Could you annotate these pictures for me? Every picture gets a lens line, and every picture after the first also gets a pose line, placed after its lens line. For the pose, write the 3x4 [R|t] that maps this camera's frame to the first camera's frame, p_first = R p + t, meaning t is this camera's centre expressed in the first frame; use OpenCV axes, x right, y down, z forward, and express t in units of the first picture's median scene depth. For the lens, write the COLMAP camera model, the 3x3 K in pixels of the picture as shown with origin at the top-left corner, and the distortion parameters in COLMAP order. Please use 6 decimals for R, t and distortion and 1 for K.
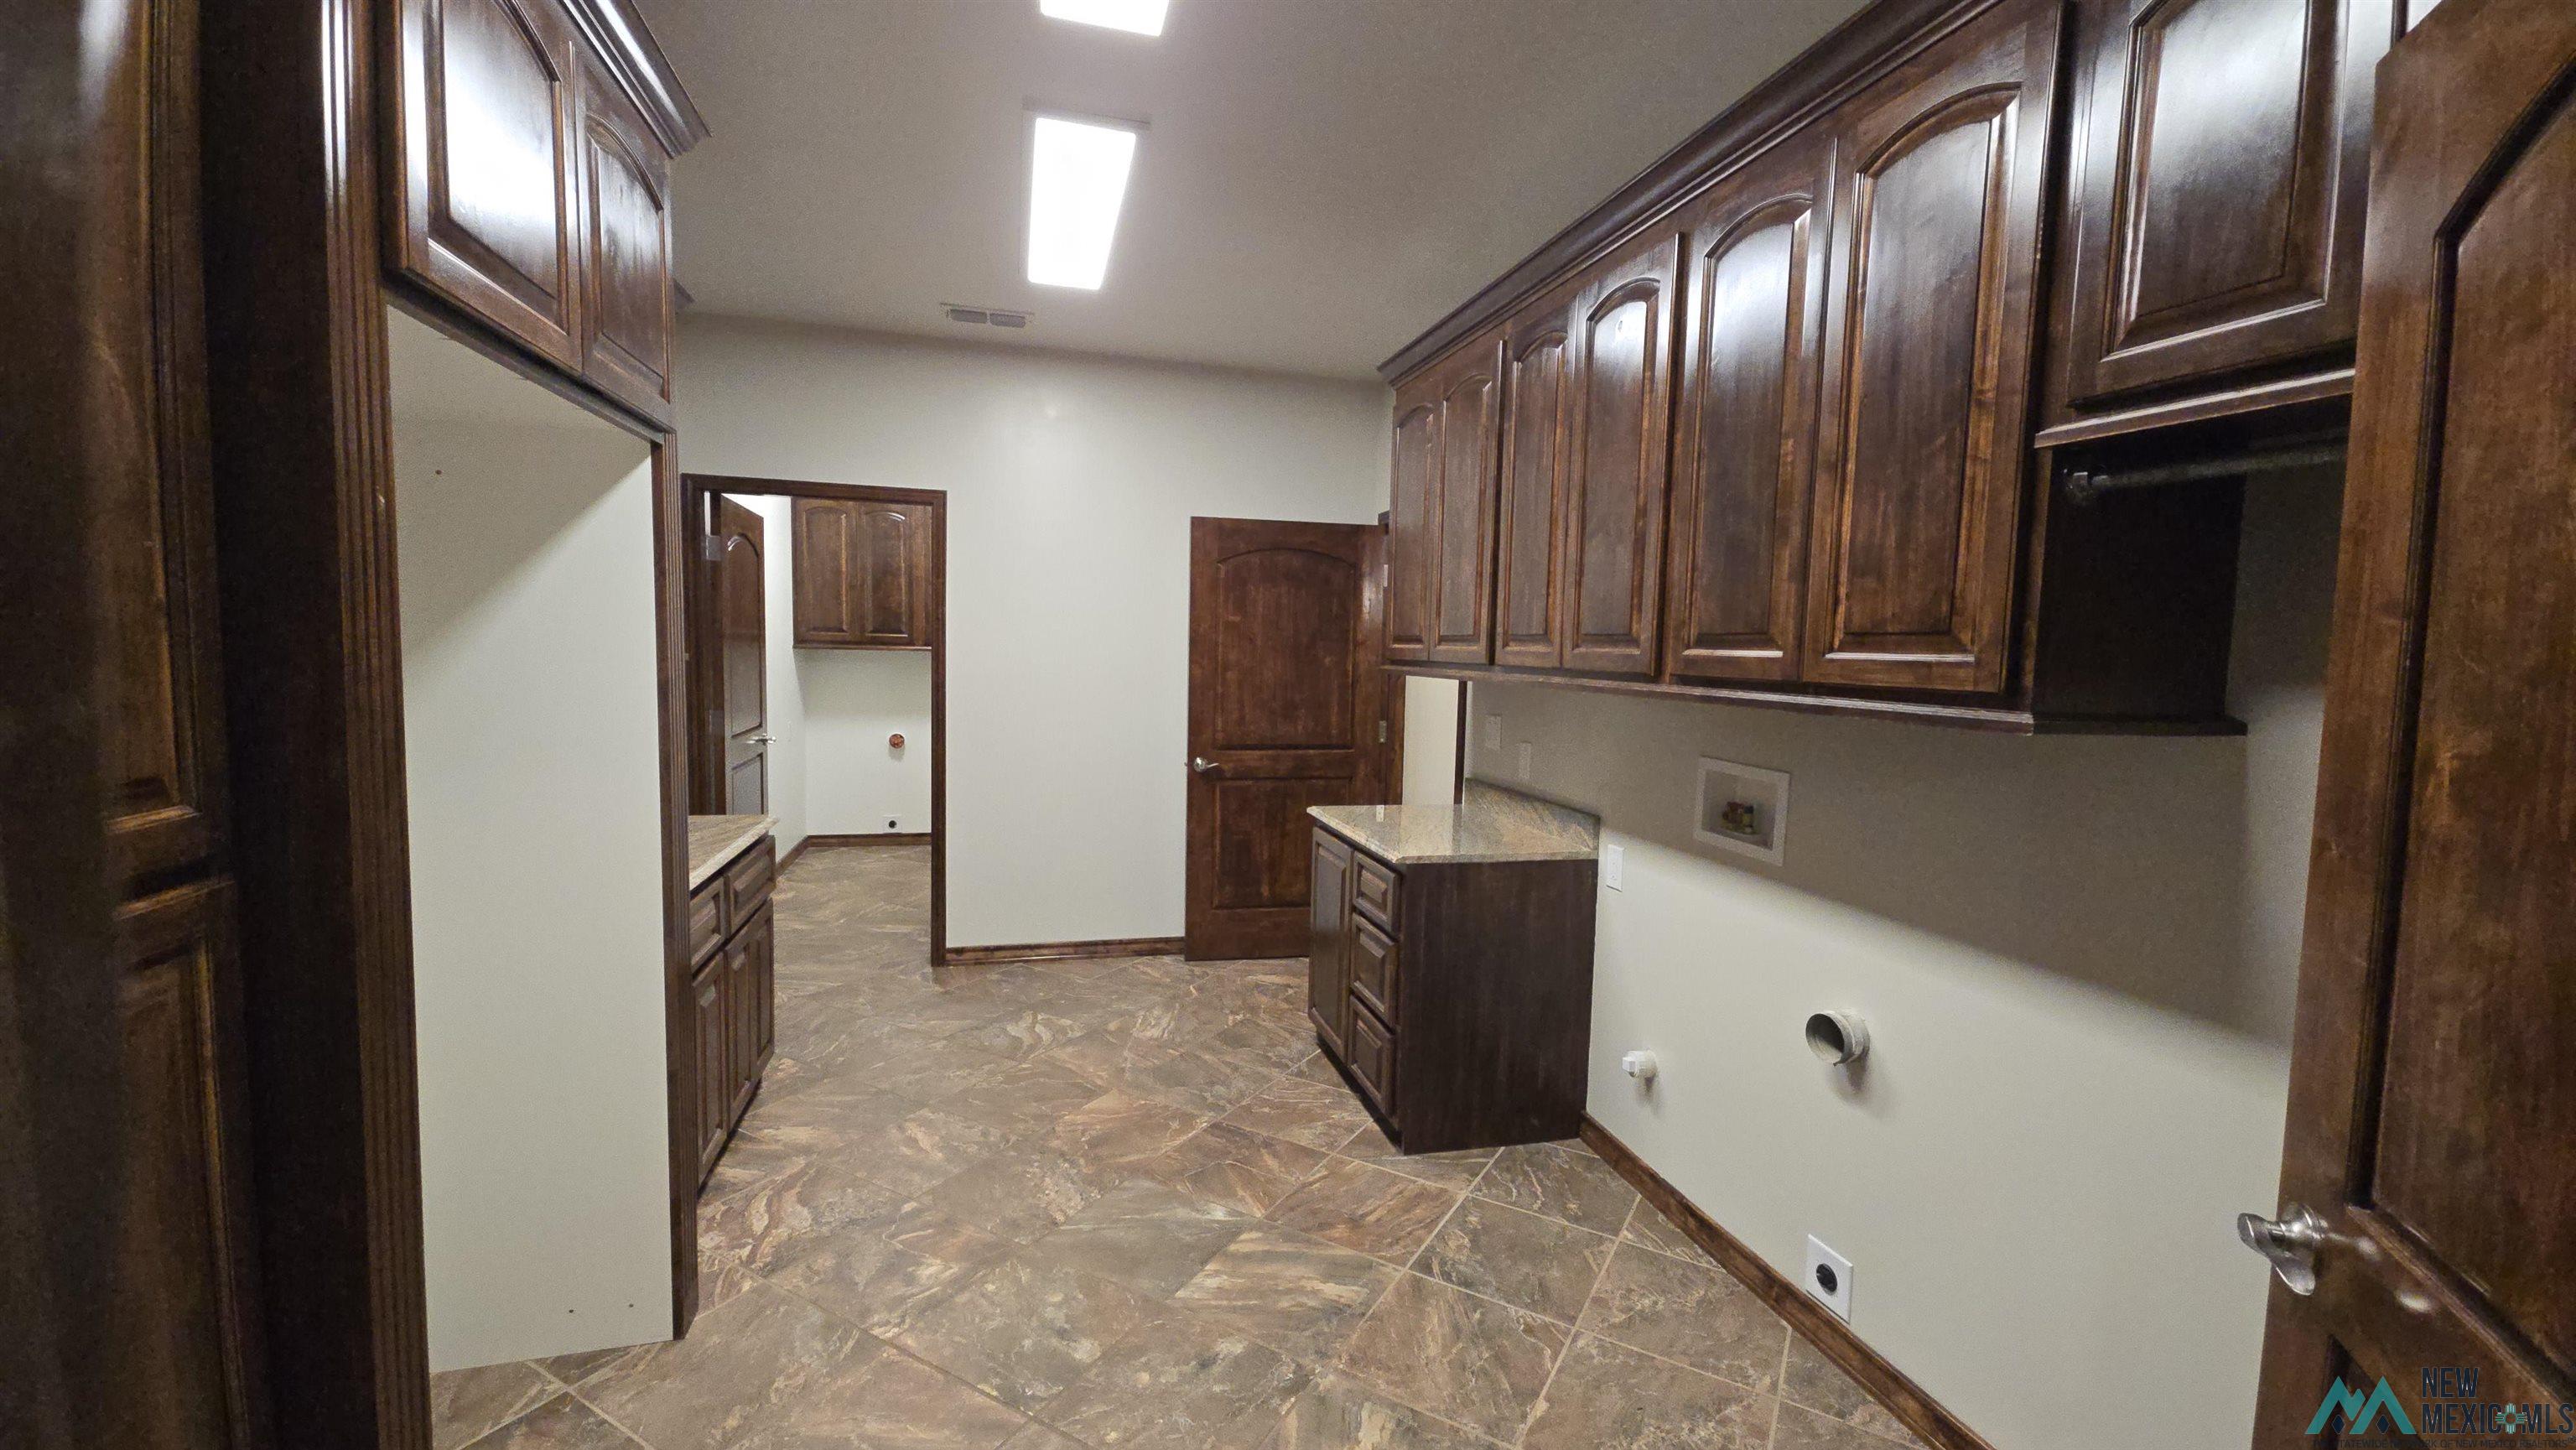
lens RADIAL K [[1047.2, 0, 1302.9], [0, 1047.2, 730.5], [0, 0, 1]] dist [0.010750, -0.005346]
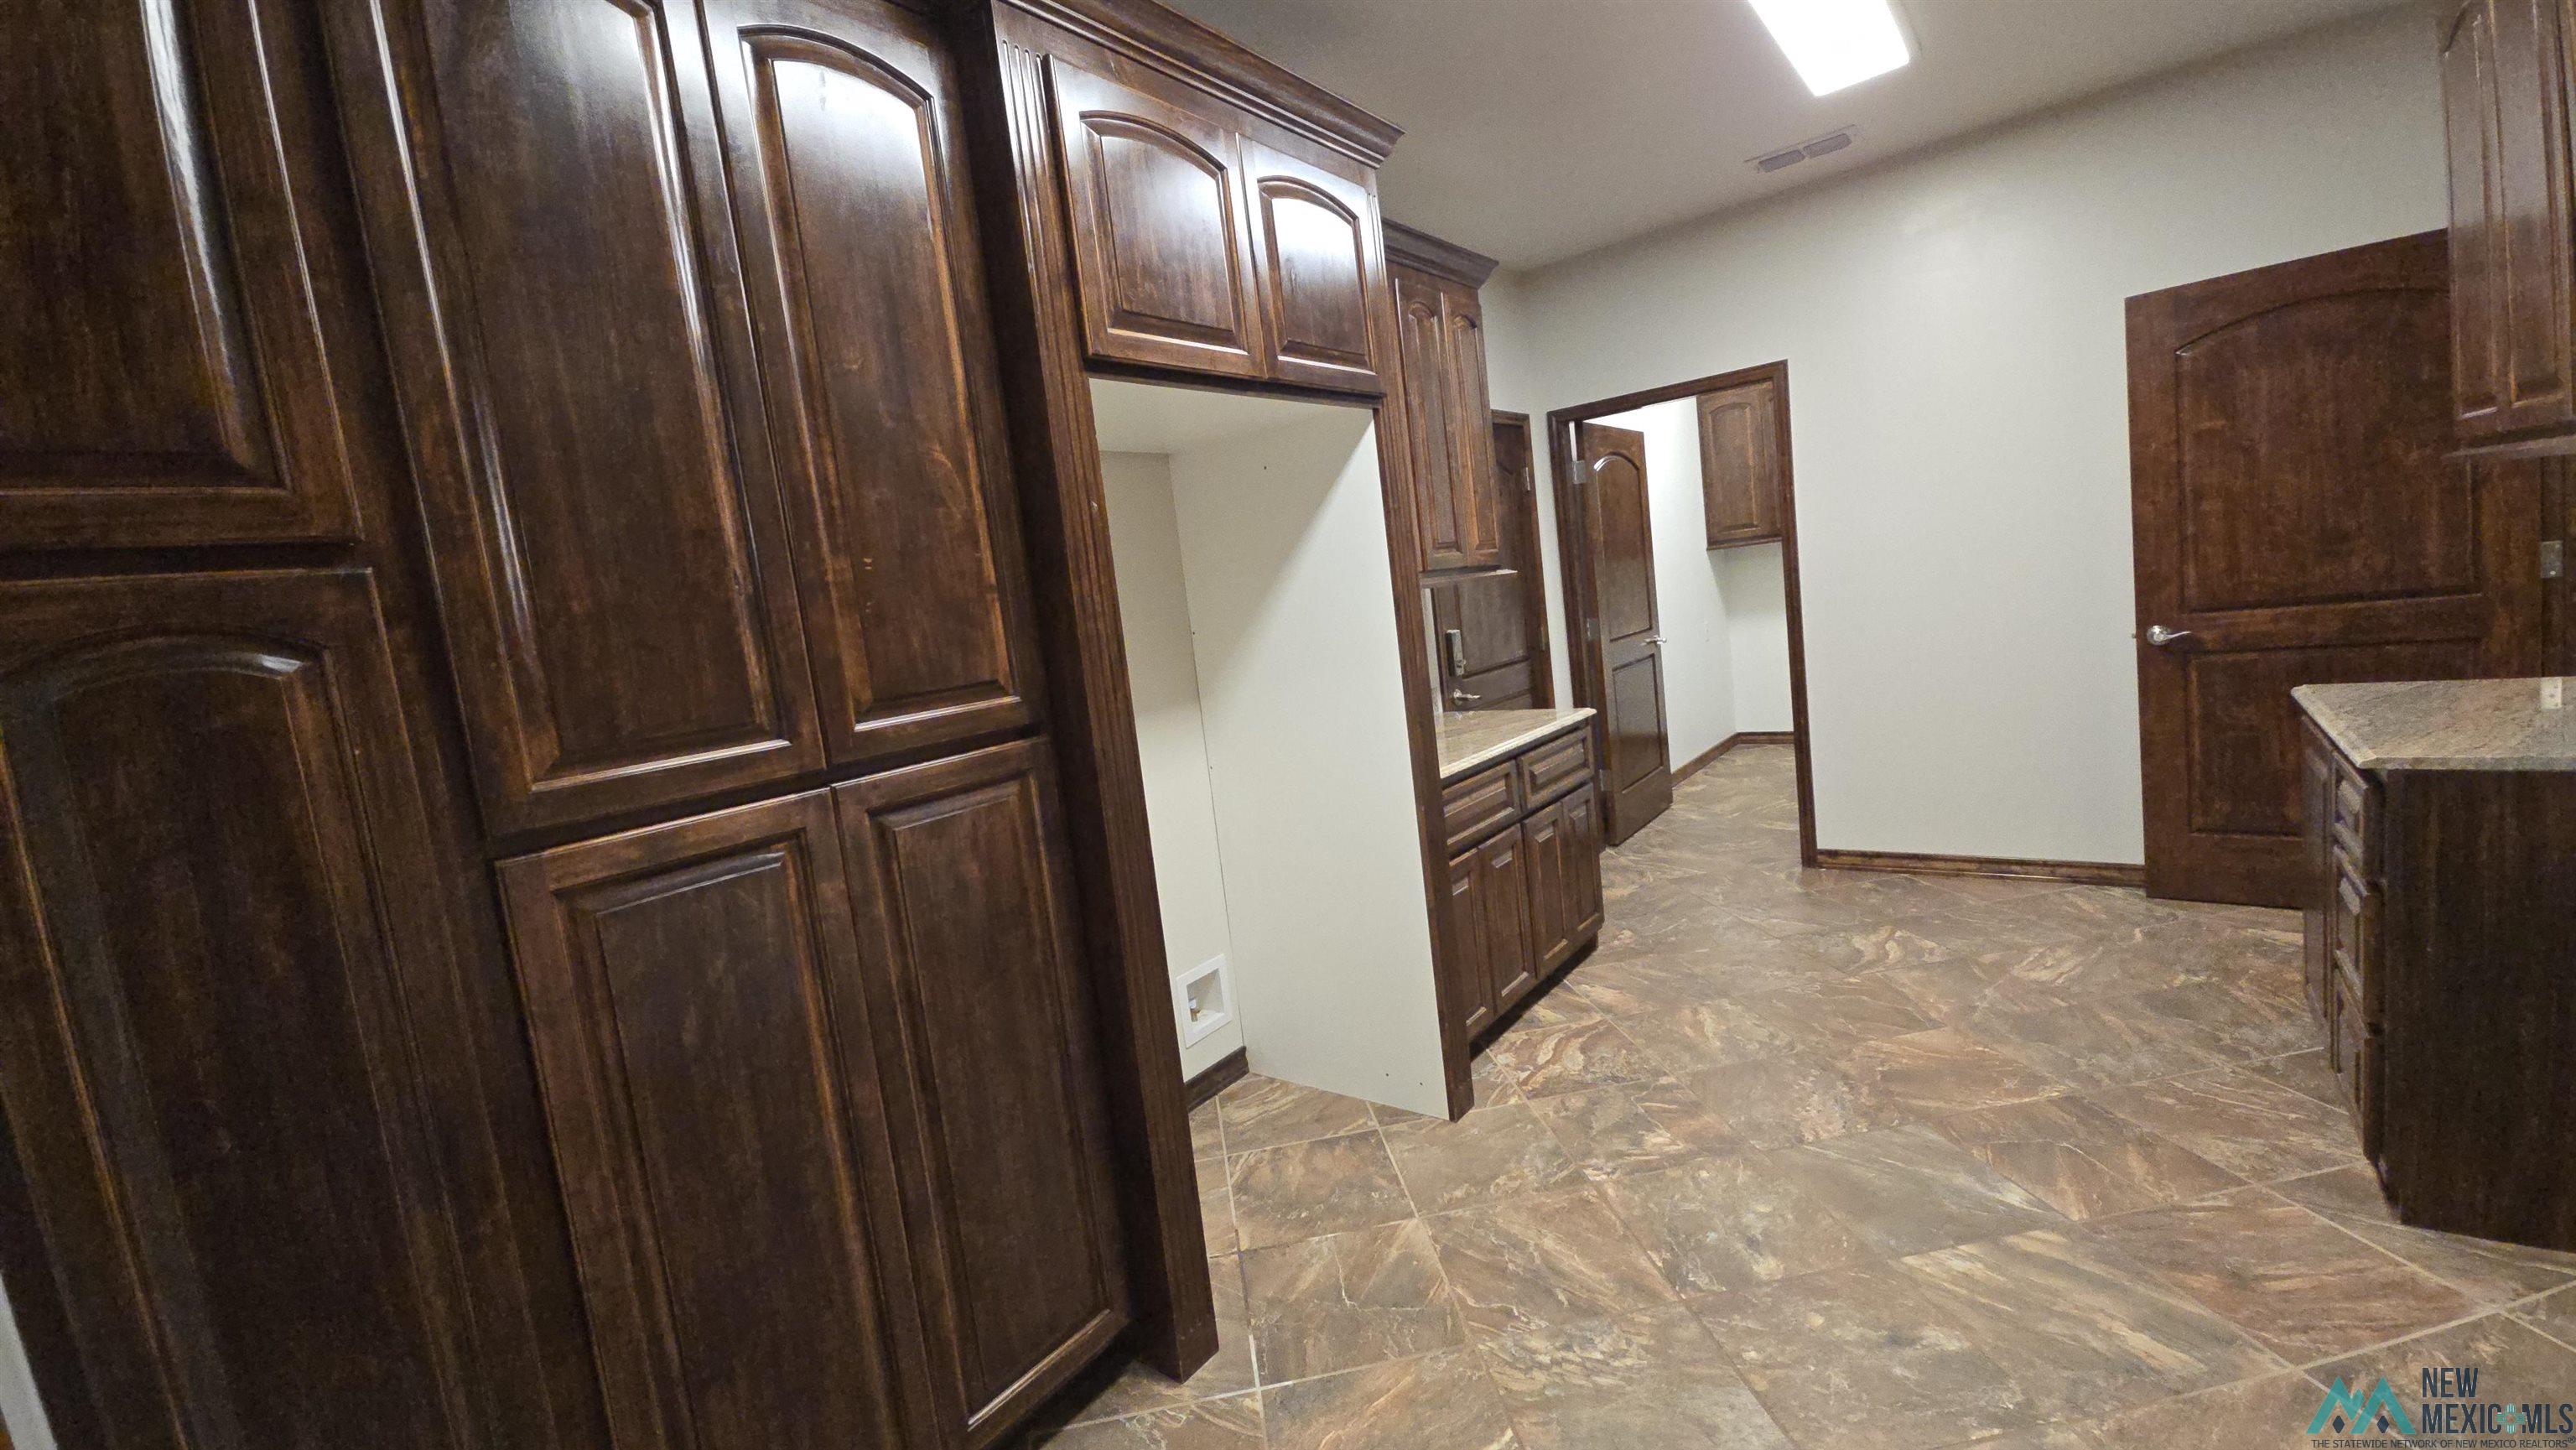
lens RADIAL K [[1043.8, 0, 1270.0], [0, 1043.8, 714.9], [0, 0, 1]] dist [0.009804, -0.005909]
pose [[0.581860, -0.009687, -0.813231, 0.211244], [0.072896, 0.996526, 0.040286, 0.020226], [0.810015, -0.082722, 0.580545, 0.097980]]
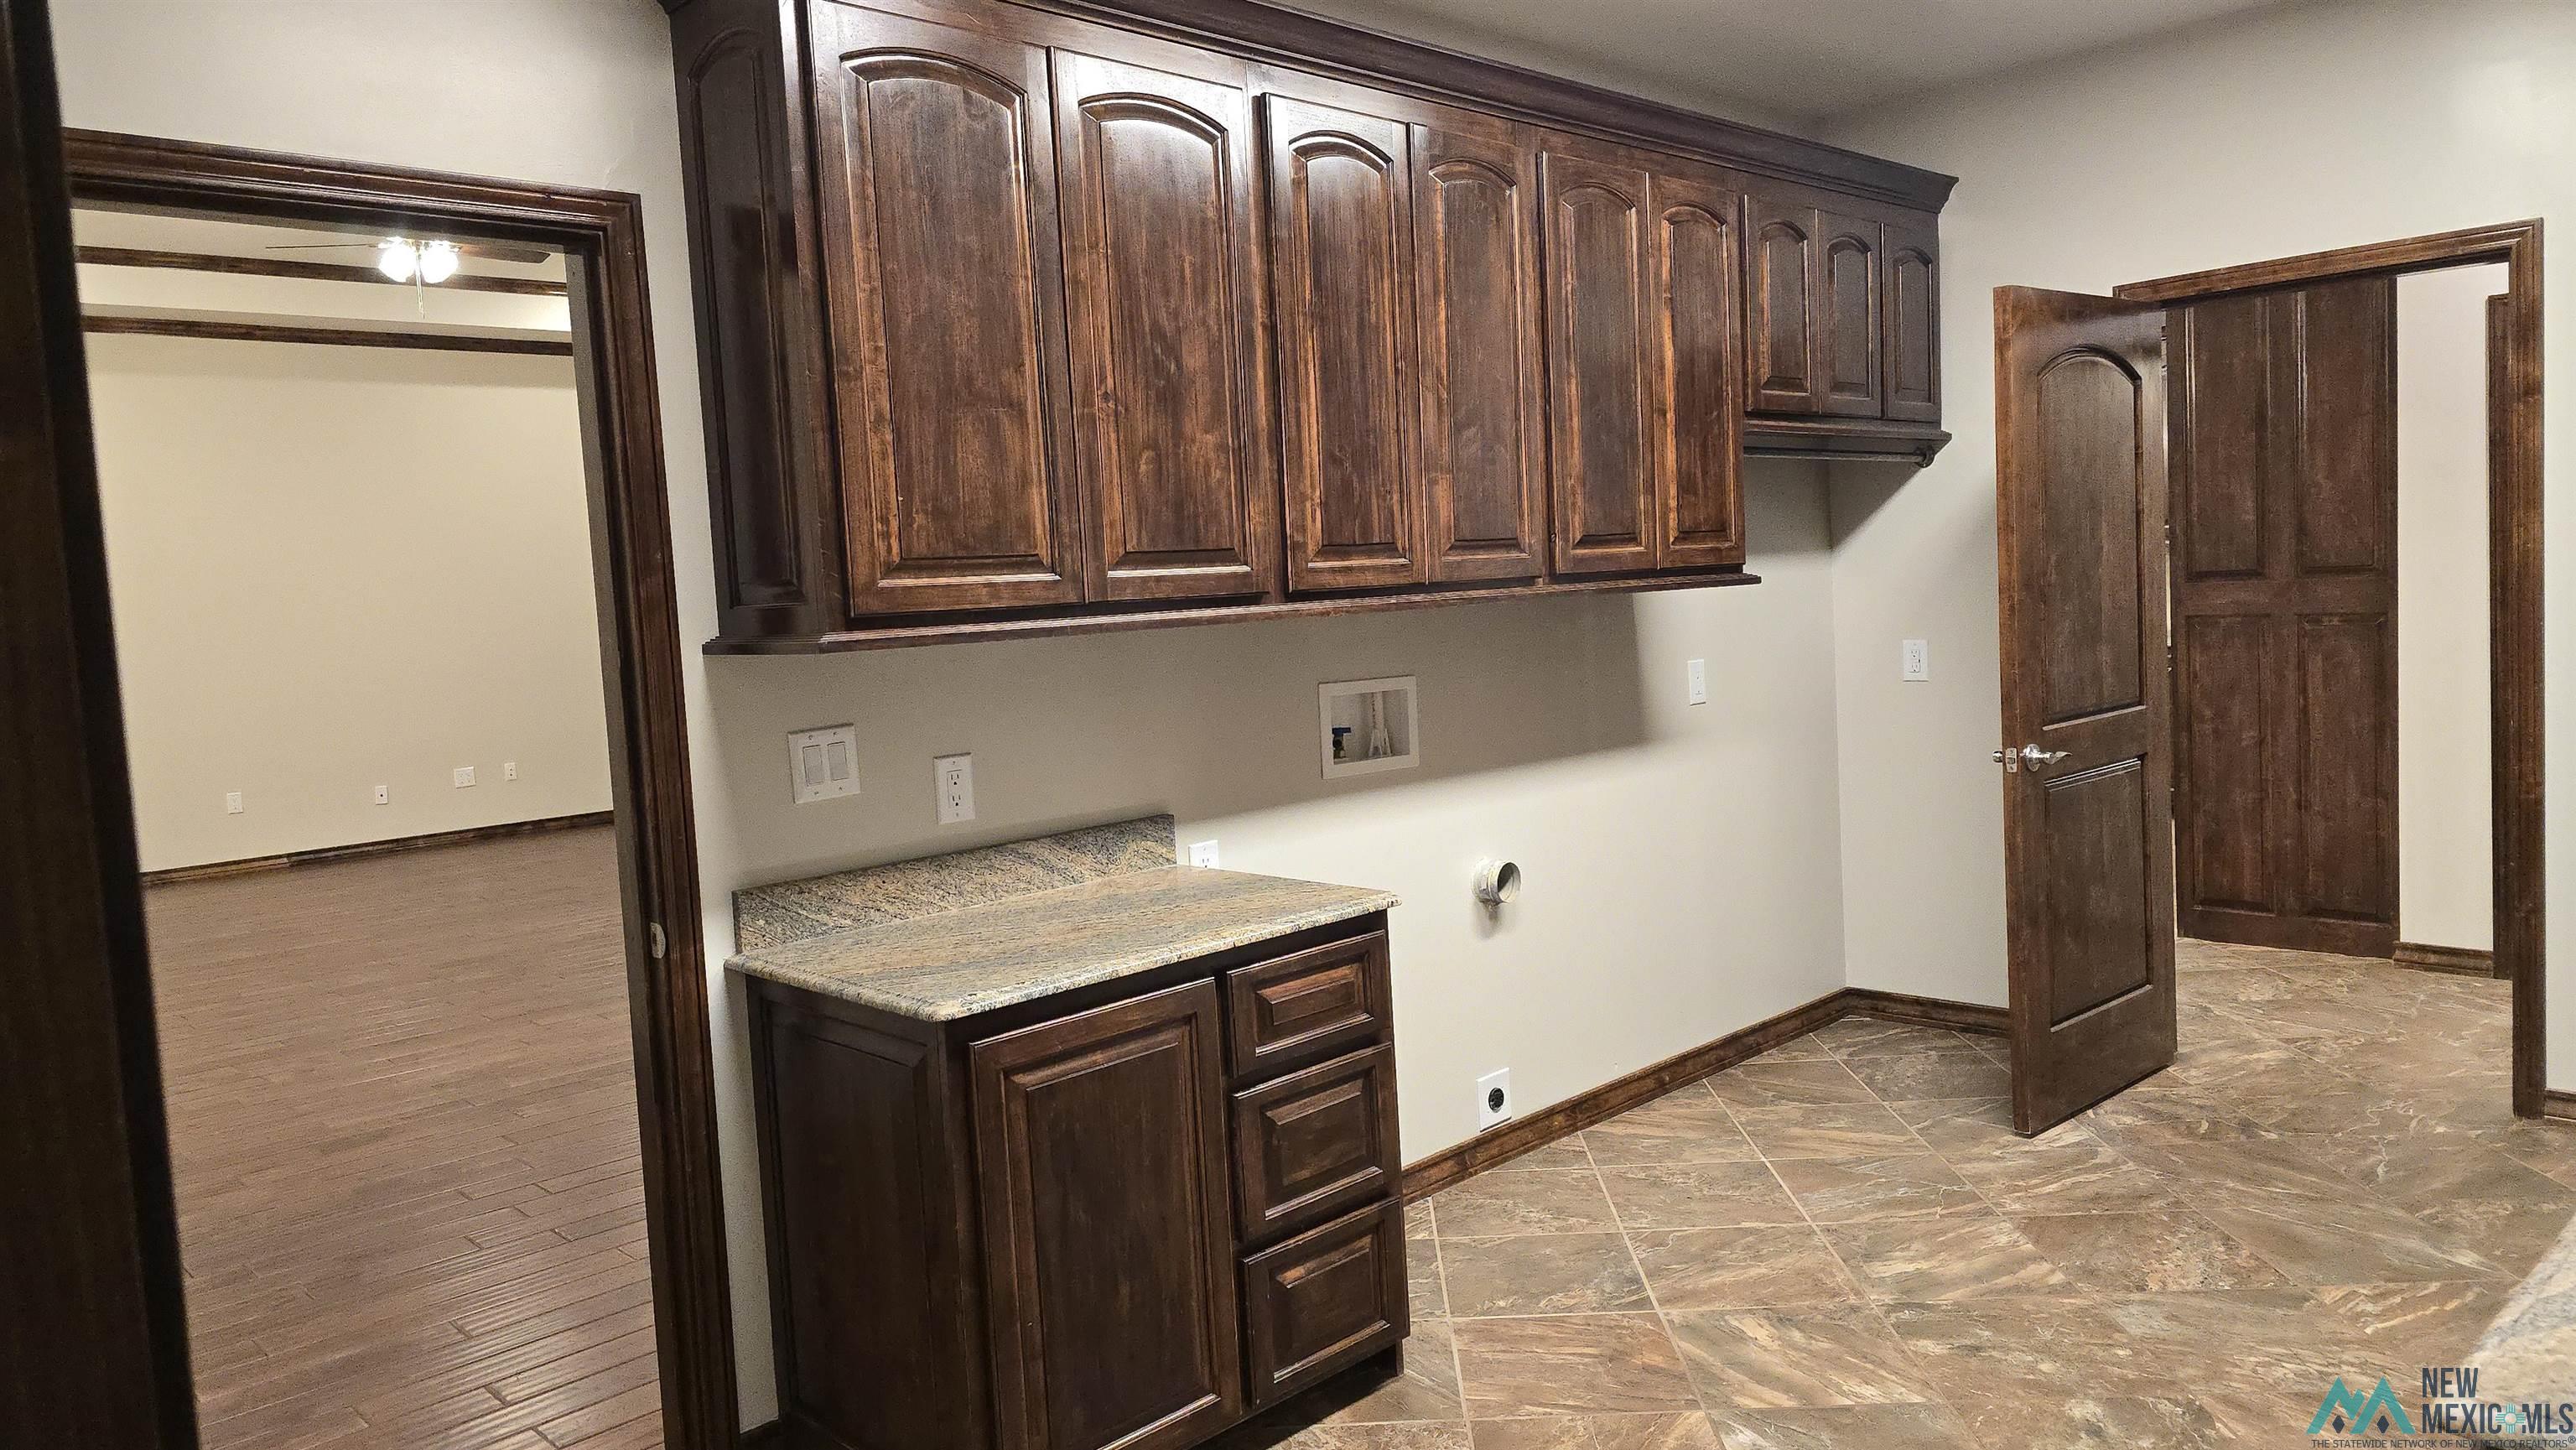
lens RADIAL K [[1735.4, 0, 1299.4], [0, 1735.4, 690.4], [0, 0, 1]] dist [0.093154, -0.088709]
pose [[-0.479449, -0.059622, 0.875542, -0.757215], [0.109556, 0.985818, 0.127124, -0.134533], [-0.870704, 0.156870, -0.466118, 1.458208]]
